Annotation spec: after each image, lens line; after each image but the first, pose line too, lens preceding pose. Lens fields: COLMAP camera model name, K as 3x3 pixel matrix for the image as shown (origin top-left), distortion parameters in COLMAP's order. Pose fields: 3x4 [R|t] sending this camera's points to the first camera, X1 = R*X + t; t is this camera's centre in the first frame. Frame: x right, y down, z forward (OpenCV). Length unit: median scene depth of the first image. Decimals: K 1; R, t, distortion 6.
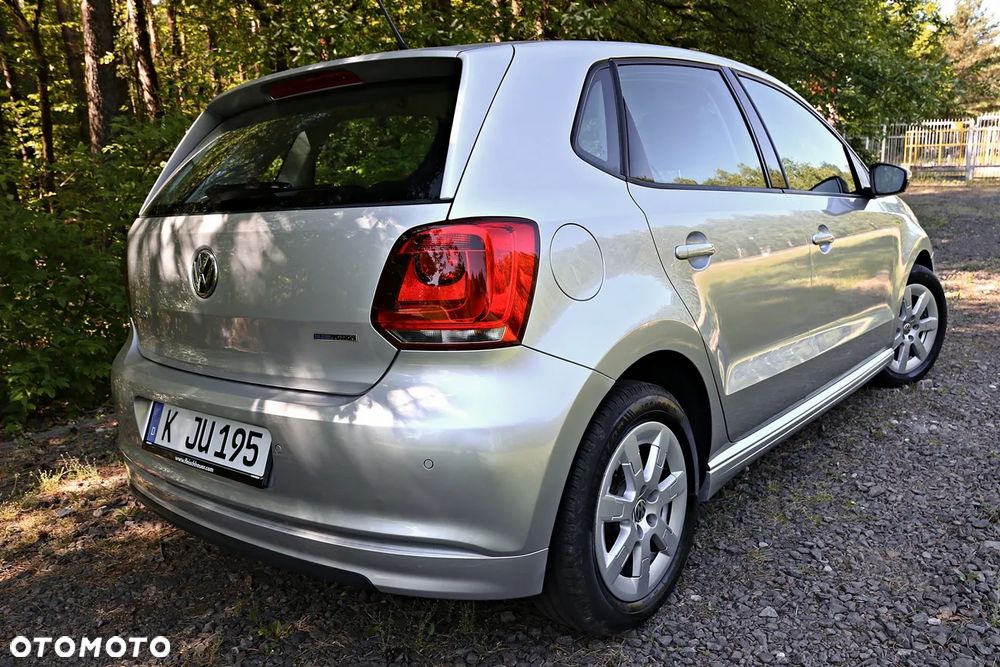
lens RADIAL K [[820.3, 0, 501.9], [0, 820.3, 342.0], [0, 0, 1]] dist [-0.110072, 0.086905]
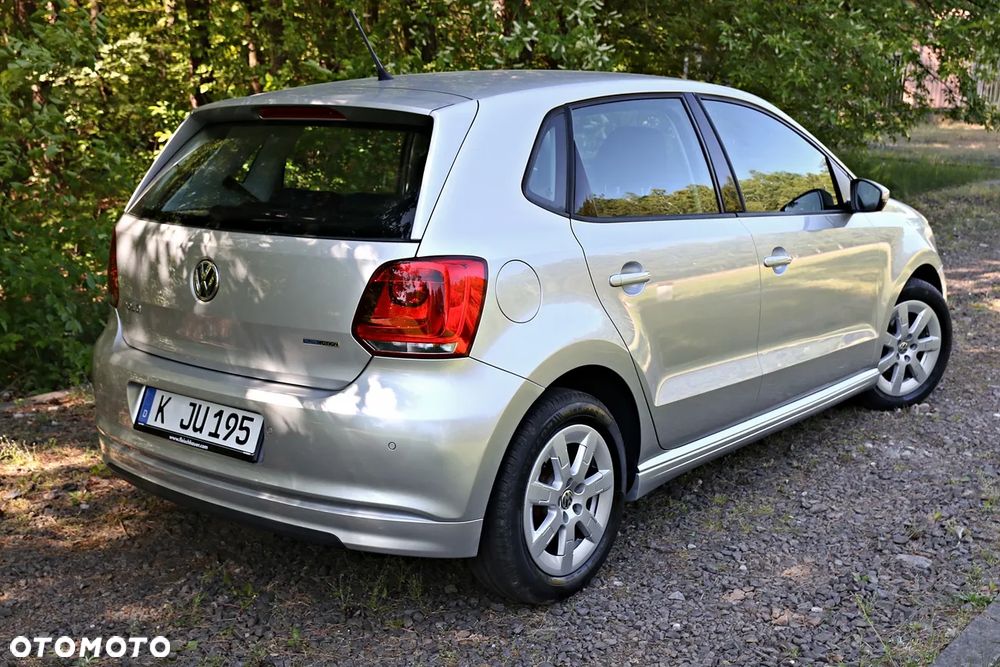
lens RADIAL K [[1170.6, 0, 500.1], [0, 1170.6, 333.8], [0, 0, 1]] dist [-0.027117, 0.066931]
pose [[0.998671, 0.049248, 0.015208, 0.034700], [-0.049370, 0.998750, 0.007765, -0.039447], [-0.014807, -0.008506, 0.999854, -0.667242]]
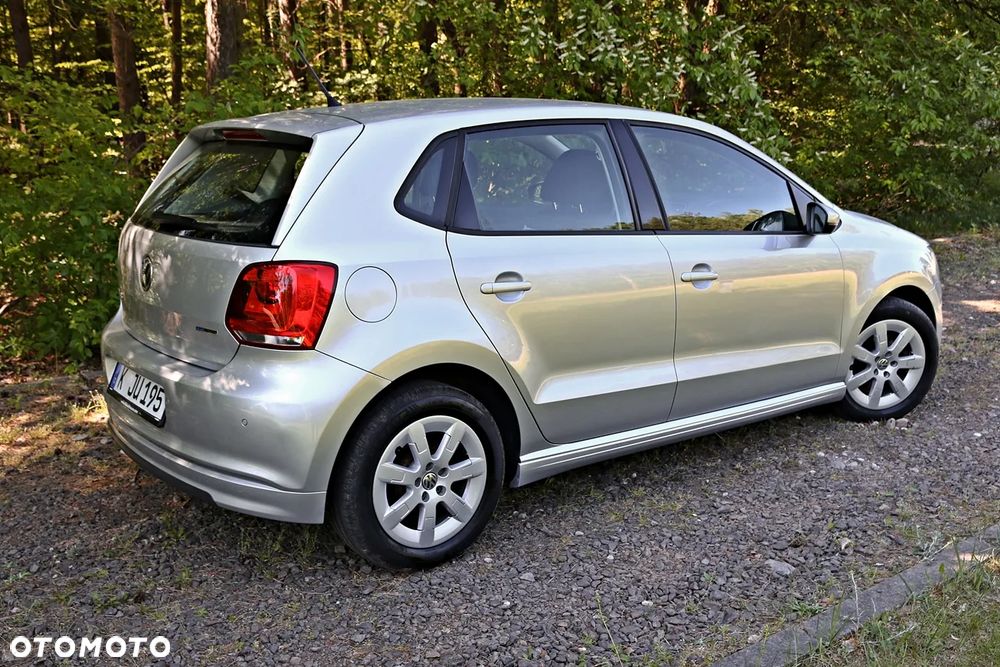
lens RADIAL K [[1005.0, 0, 497.0], [0, 1005.0, 336.8], [0, 0, 1]] dist [-0.097297, 0.141218]
pose [[0.972442, 0.103532, -0.208897, 0.574960], [-0.097786, 0.994494, 0.037681, -0.095838], [0.211648, -0.016215, 0.977211, -0.547314]]
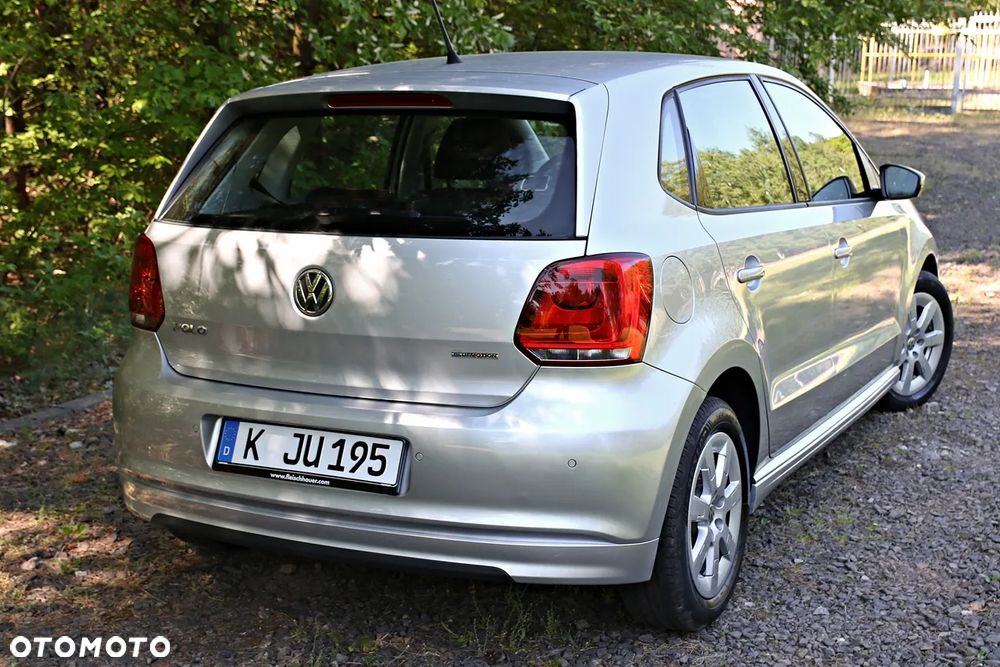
lens RADIAL K [[1376.9, 0, 494.6], [0, 1376.9, 337.7], [0, 0, 1]] dist [0.002831, 0.065461]
pose [[0.978274, 0.004598, 0.207267, -0.479101], [-0.001701, 0.999898, -0.014157, -0.002448], [-0.207311, 0.013497, 0.978182, -0.717216]]
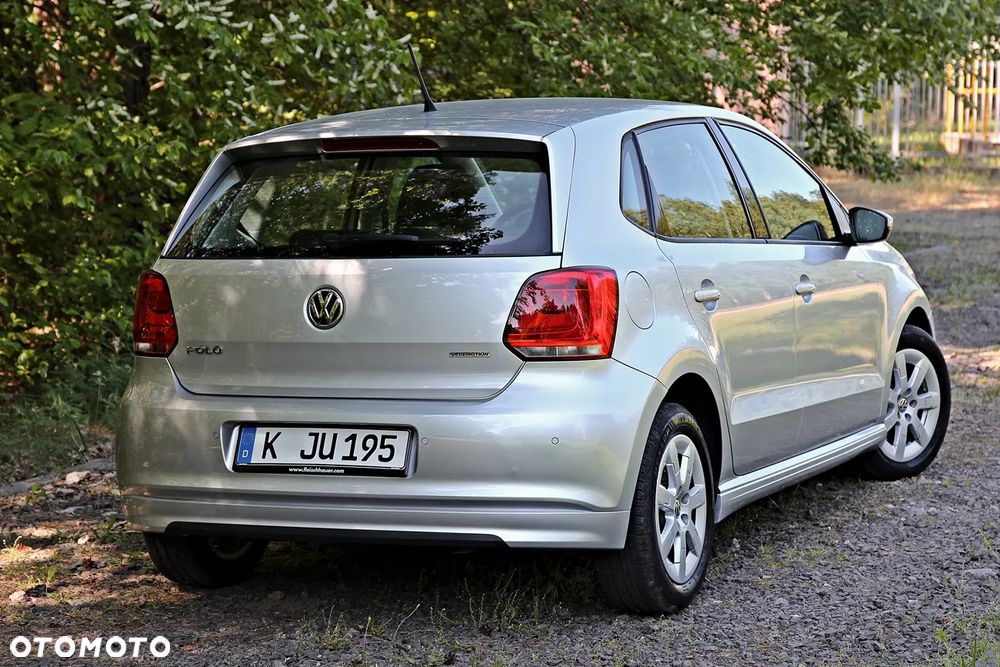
lens RADIAL K [[2379.8, 0, 500.0], [0, 2379.8, 333.5], [0, 0, 1]] dist [-0.020475, -0.443031]
pose [[0.964119, 0.006929, 0.265380, -0.991376], [0.024842, 0.992918, -0.116175, 0.344020], [-0.264306, 0.118599, 0.957119, -2.270314]]
